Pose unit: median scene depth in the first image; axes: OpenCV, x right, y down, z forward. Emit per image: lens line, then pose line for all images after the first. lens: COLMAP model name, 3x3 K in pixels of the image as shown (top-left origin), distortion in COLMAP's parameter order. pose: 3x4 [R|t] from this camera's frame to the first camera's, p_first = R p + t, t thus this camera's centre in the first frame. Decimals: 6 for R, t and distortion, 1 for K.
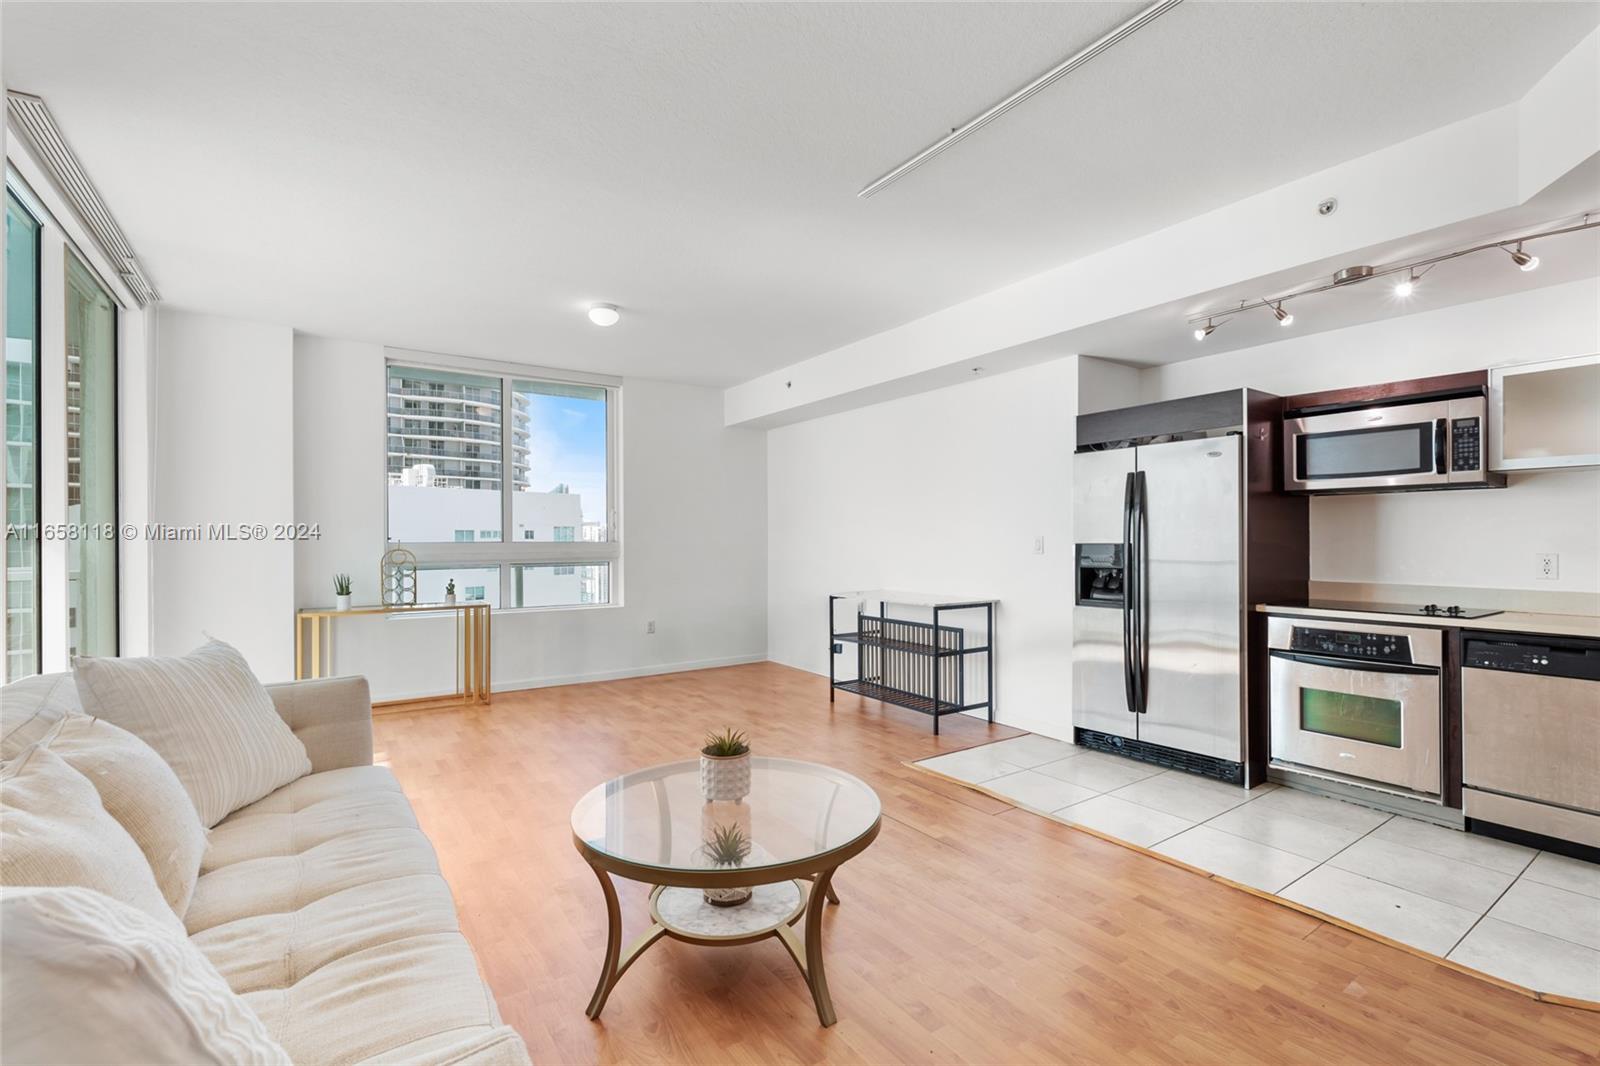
lens RADIAL K [[709.7, 0, 800.7], [0, 709.7, 537.3], [0, 0, 1]] dist [-0.004308, 0.001243]
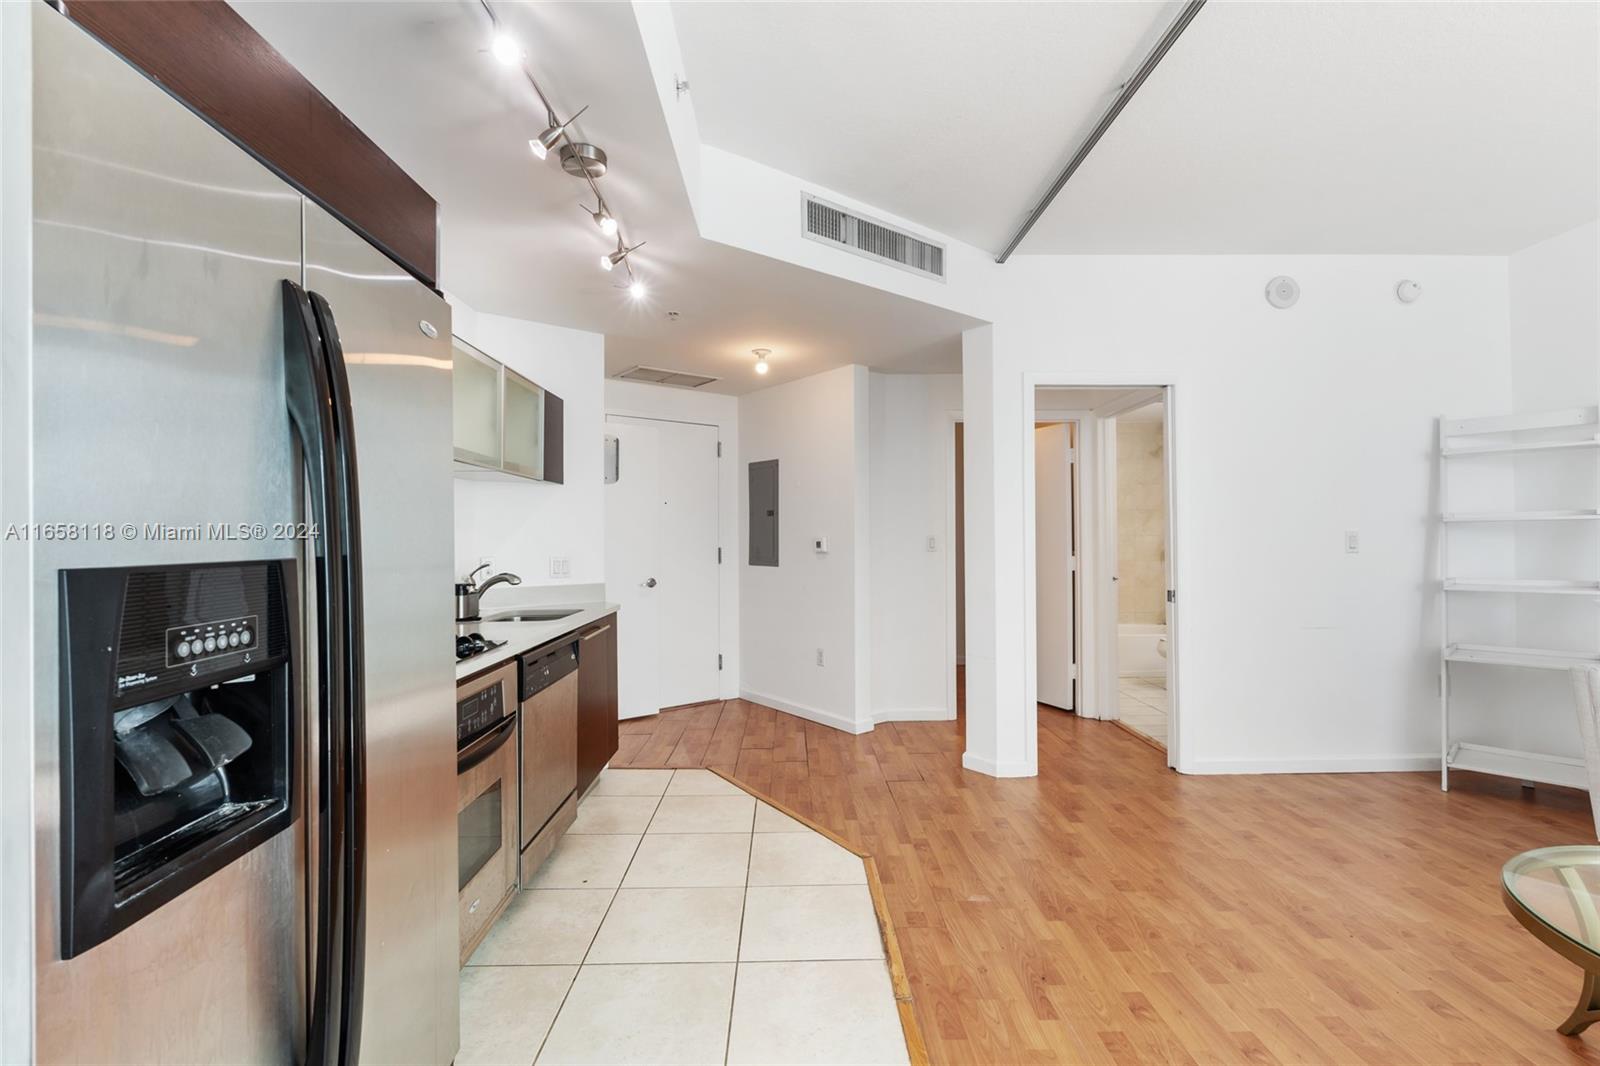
lens RADIAL K [[709.7, 0, 799.7], [0, 709.7, 529.8], [0, 0, 1]] dist [-0.004308, 0.001243]
pose [[-0.832795, 0.014458, 0.553393, 0.176410], [0.007079, 0.999855, -0.015469, 0.002899], [-0.553536, -0.008965, -0.832777, 1.138732]]
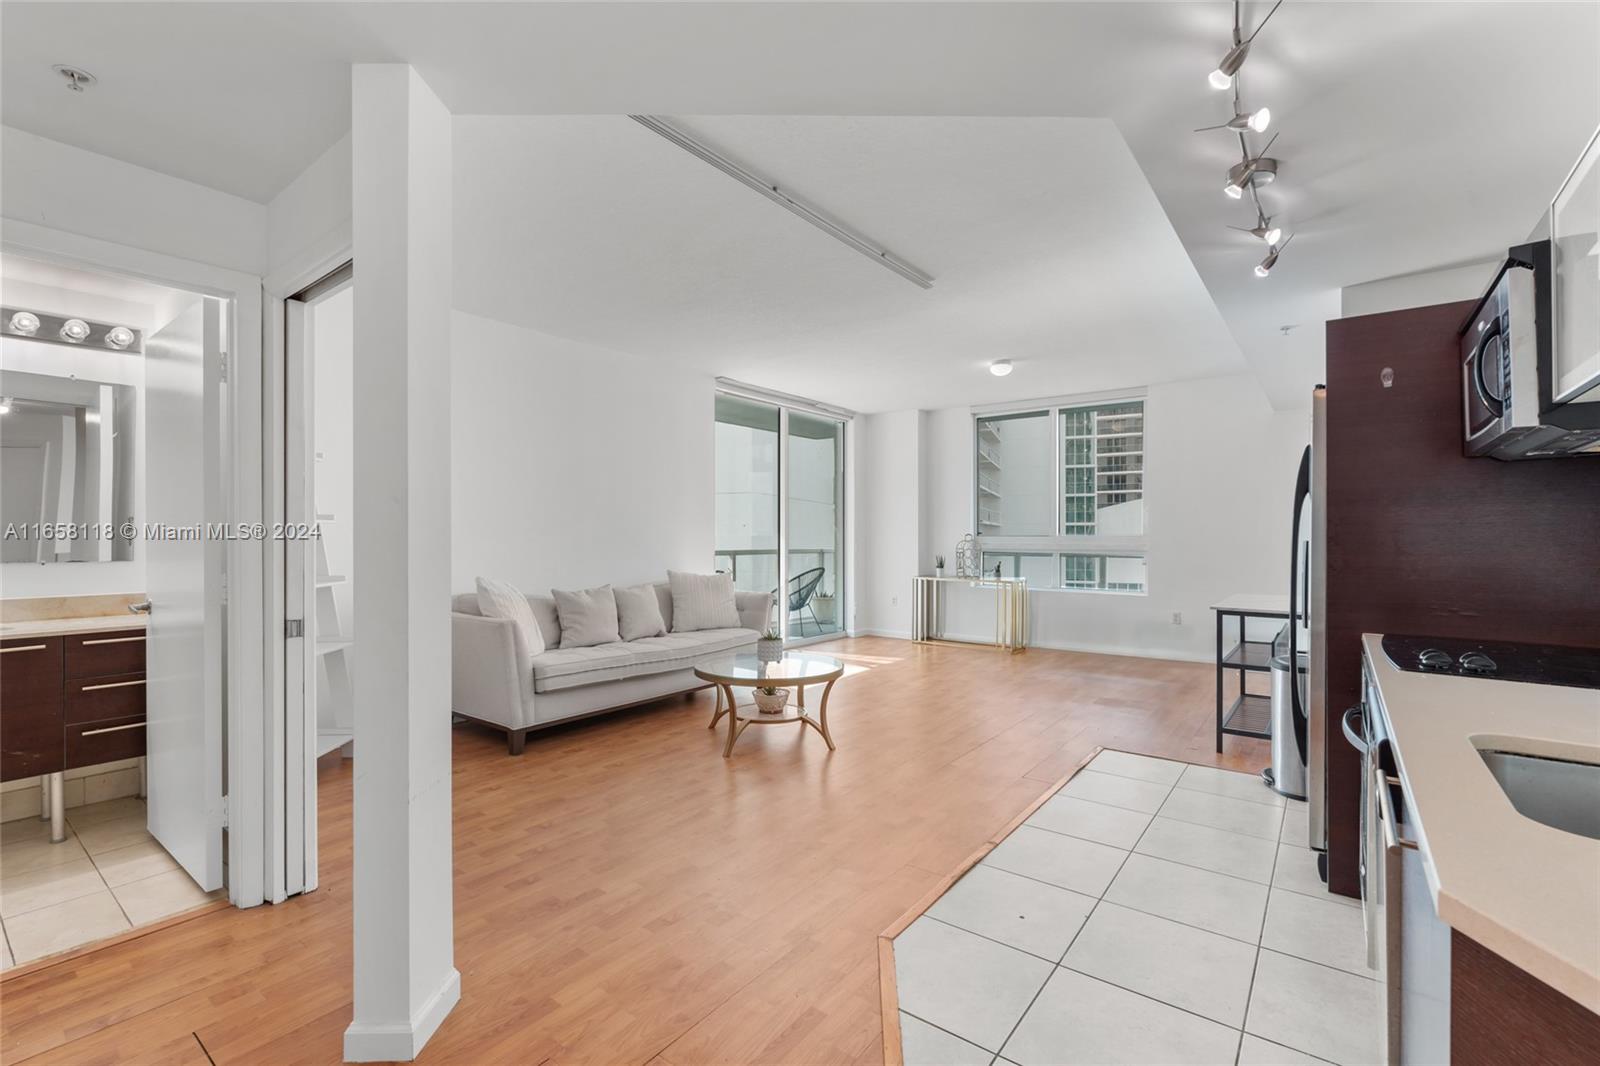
lens RADIAL K [[709.7, 0, 800.1], [0, 709.7, 530.0], [0, 0, 1]] dist [-0.004308, 0.001243]
pose [[0.308690, -0.002644, -0.951159, 1.042890], [0.001144, 0.999996, -0.002409, -0.002829], [0.951162, -0.000345, 0.308692, 0.258506]]
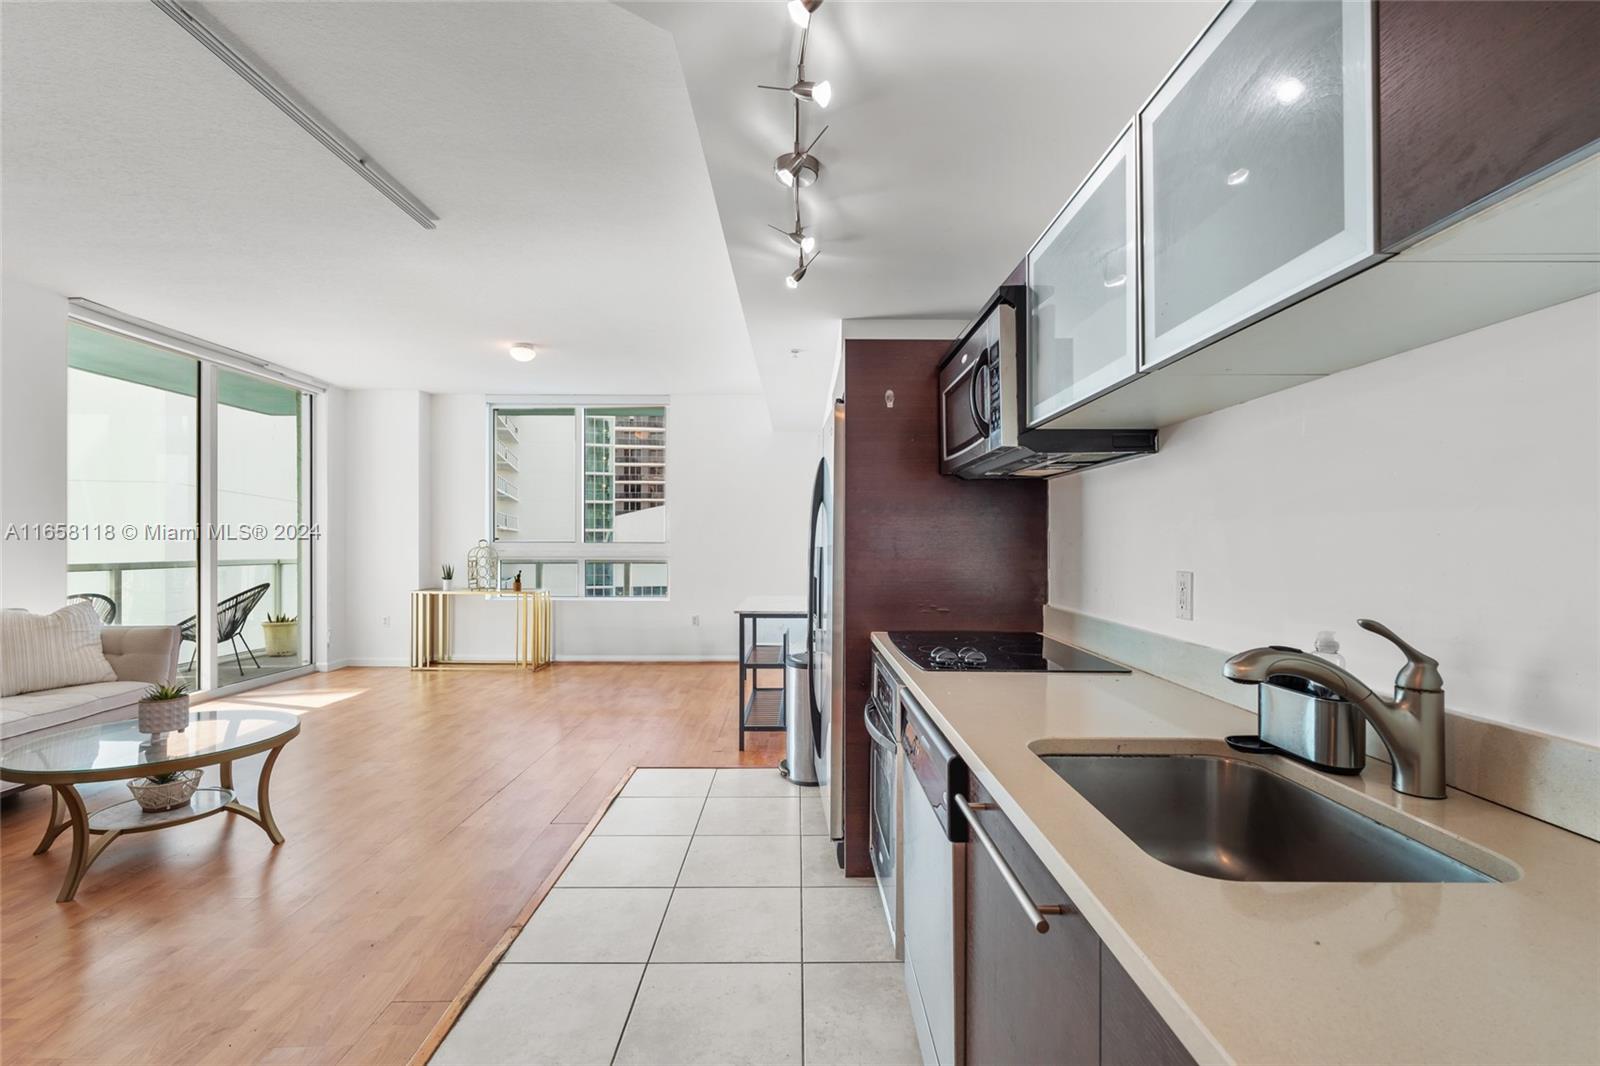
lens RADIAL K [[709.7, 0, 803.8], [0, 709.7, 543.7], [0, 0, 1]] dist [-0.004308, 0.001243]
pose [[0.826112, 0.007154, -0.563461, 0.927527], [-0.003131, 0.999962, 0.008106, -0.002759], [0.563497, -0.004932, 0.826103, 0.327058]]
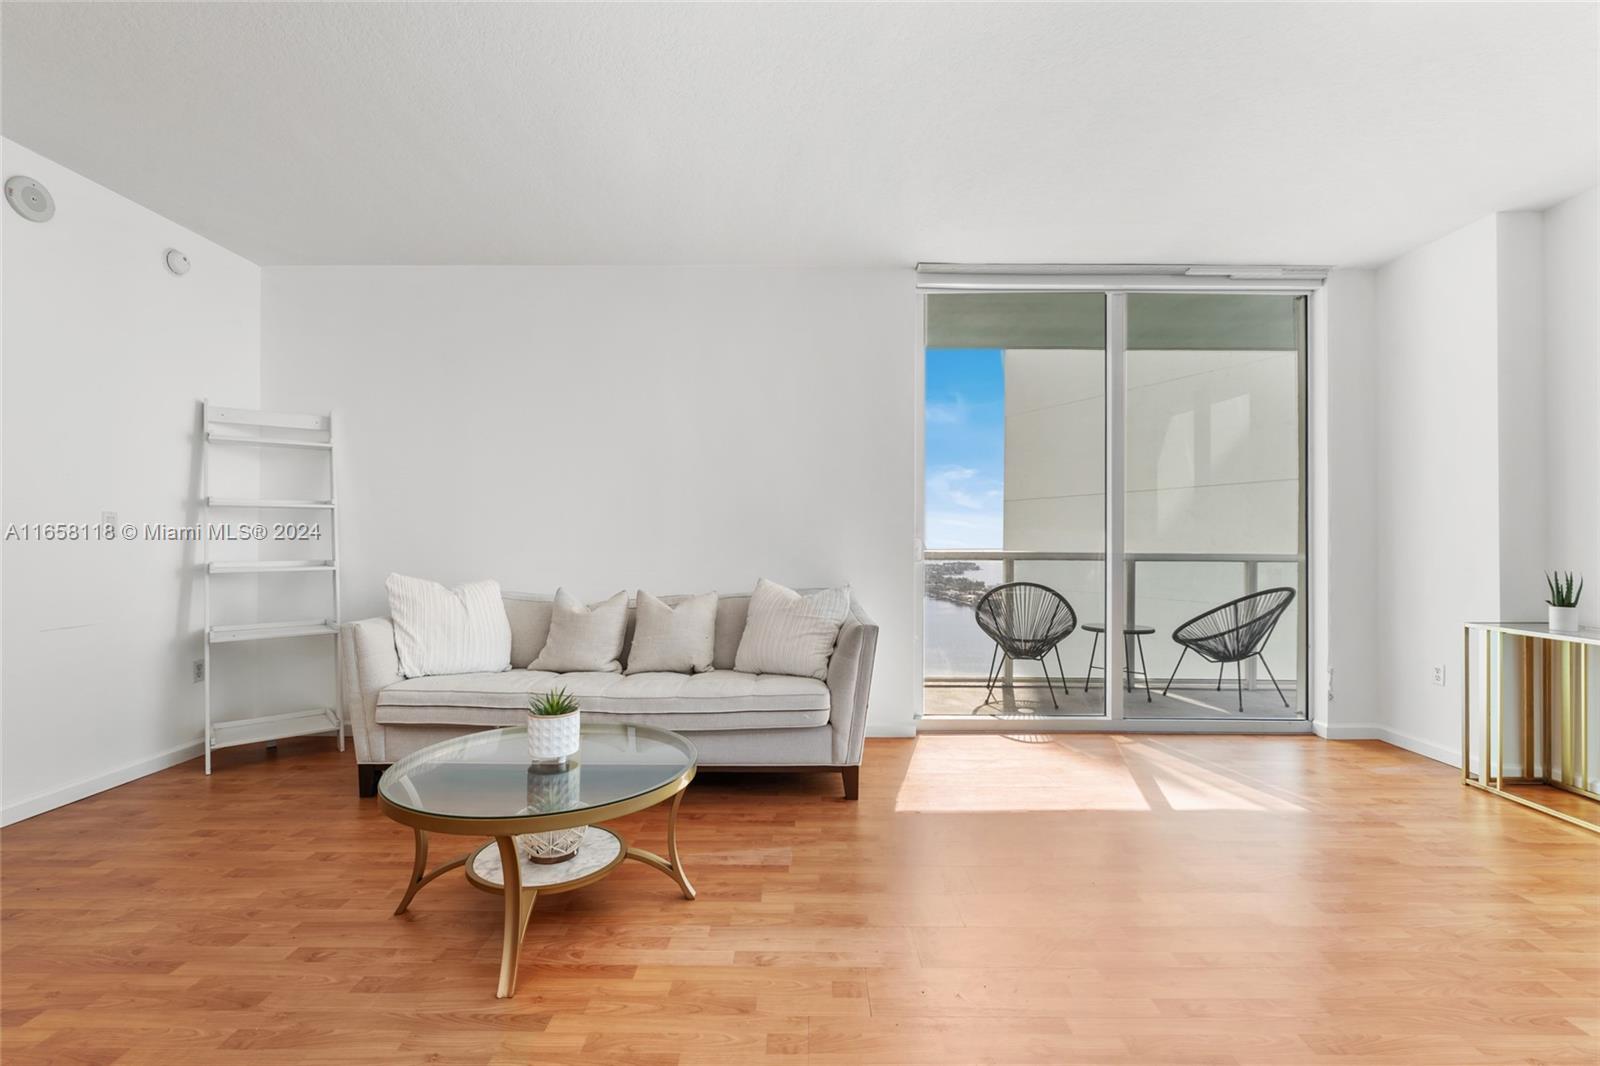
lens RADIAL K [[709.7, 0, 803.7], [0, 709.7, 528.1], [0, 0, 1]] dist [-0.004308, 0.001243]
pose [[-0.572409, -0.010719, -0.819898, 0.301753], [0.000988, 0.999905, -0.013762, 0.028139], [0.819967, -0.008688, -0.572344, 1.067039]]
